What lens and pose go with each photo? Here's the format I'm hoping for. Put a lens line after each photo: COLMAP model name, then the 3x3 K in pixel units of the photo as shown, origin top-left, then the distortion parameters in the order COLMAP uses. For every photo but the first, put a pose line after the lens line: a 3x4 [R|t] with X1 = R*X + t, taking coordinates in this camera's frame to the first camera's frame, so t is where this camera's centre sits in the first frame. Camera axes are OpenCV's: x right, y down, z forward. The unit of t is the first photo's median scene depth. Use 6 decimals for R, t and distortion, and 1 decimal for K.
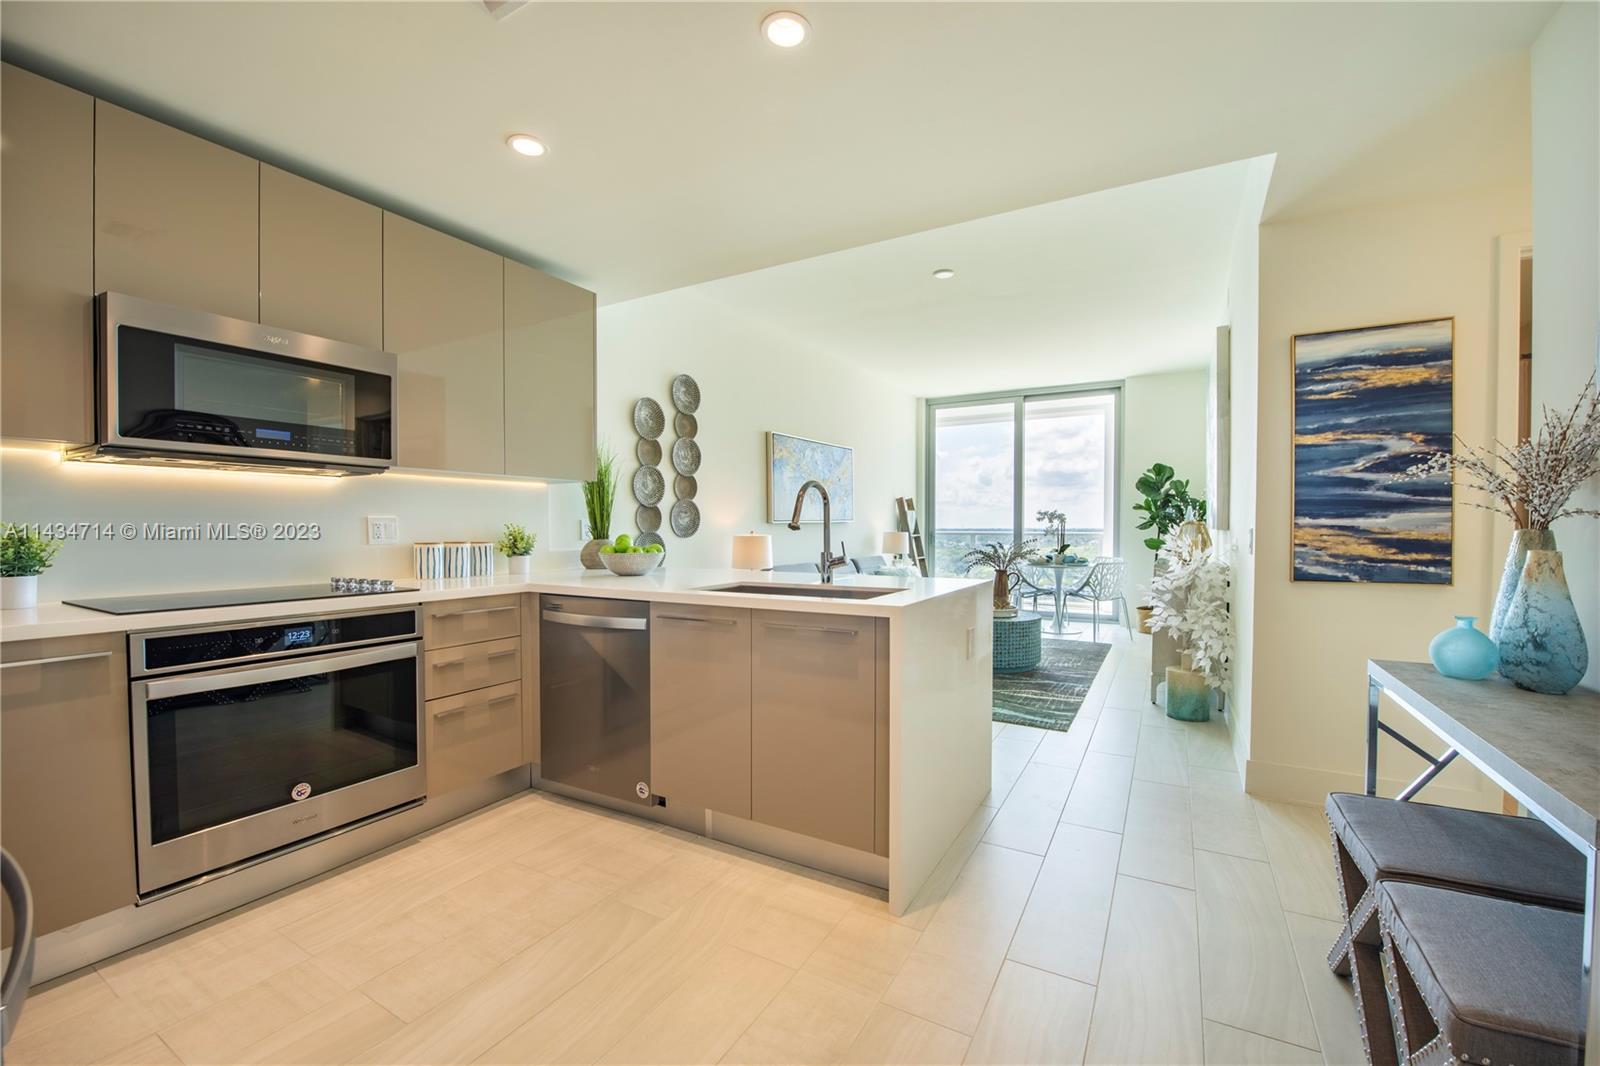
lens RADIAL K [[661.4, 0, 808.3], [0, 661.4, 539.3], [0, 0, 1]] dist [-0.015114, -0.001462]
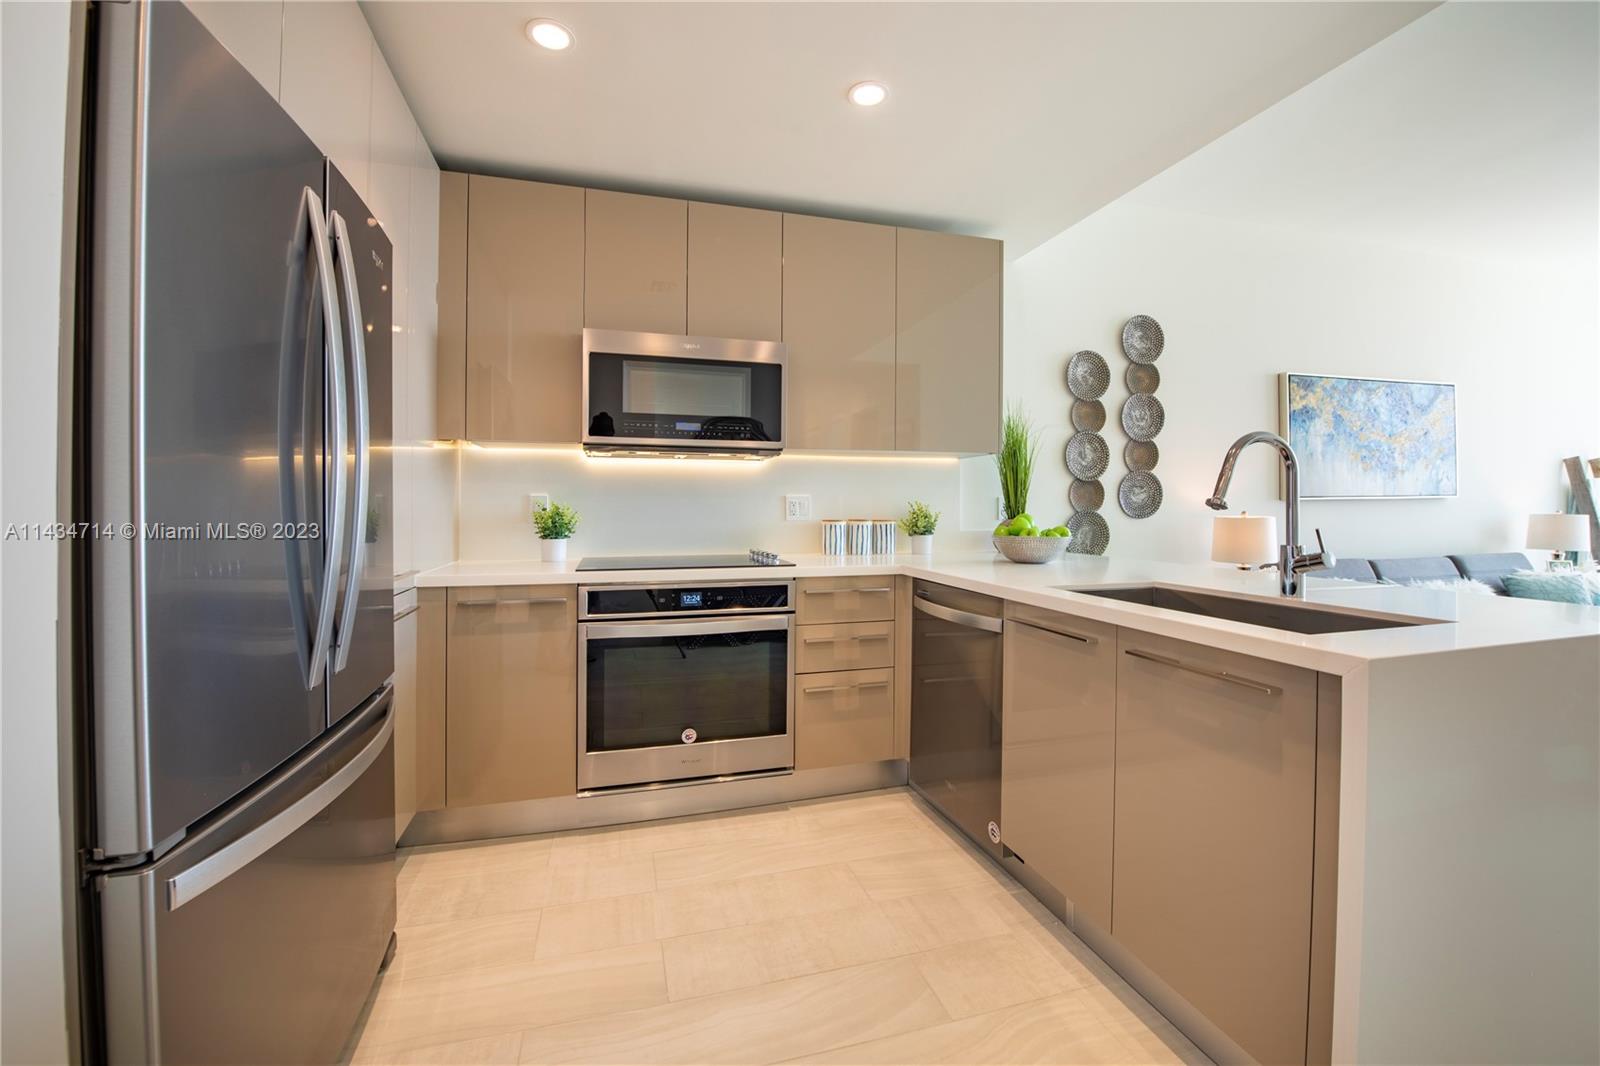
lens RADIAL K [[661.4, 0, 800.1], [0, 661.4, 506.0], [0, 0, 1]] dist [-0.015114, -0.001462]
pose [[0.710739, 0.001110, -0.703455, 0.141912], [-0.014028, 0.999822, -0.012595, -0.003555], [0.703316, 0.018820, 0.710628, 0.253227]]
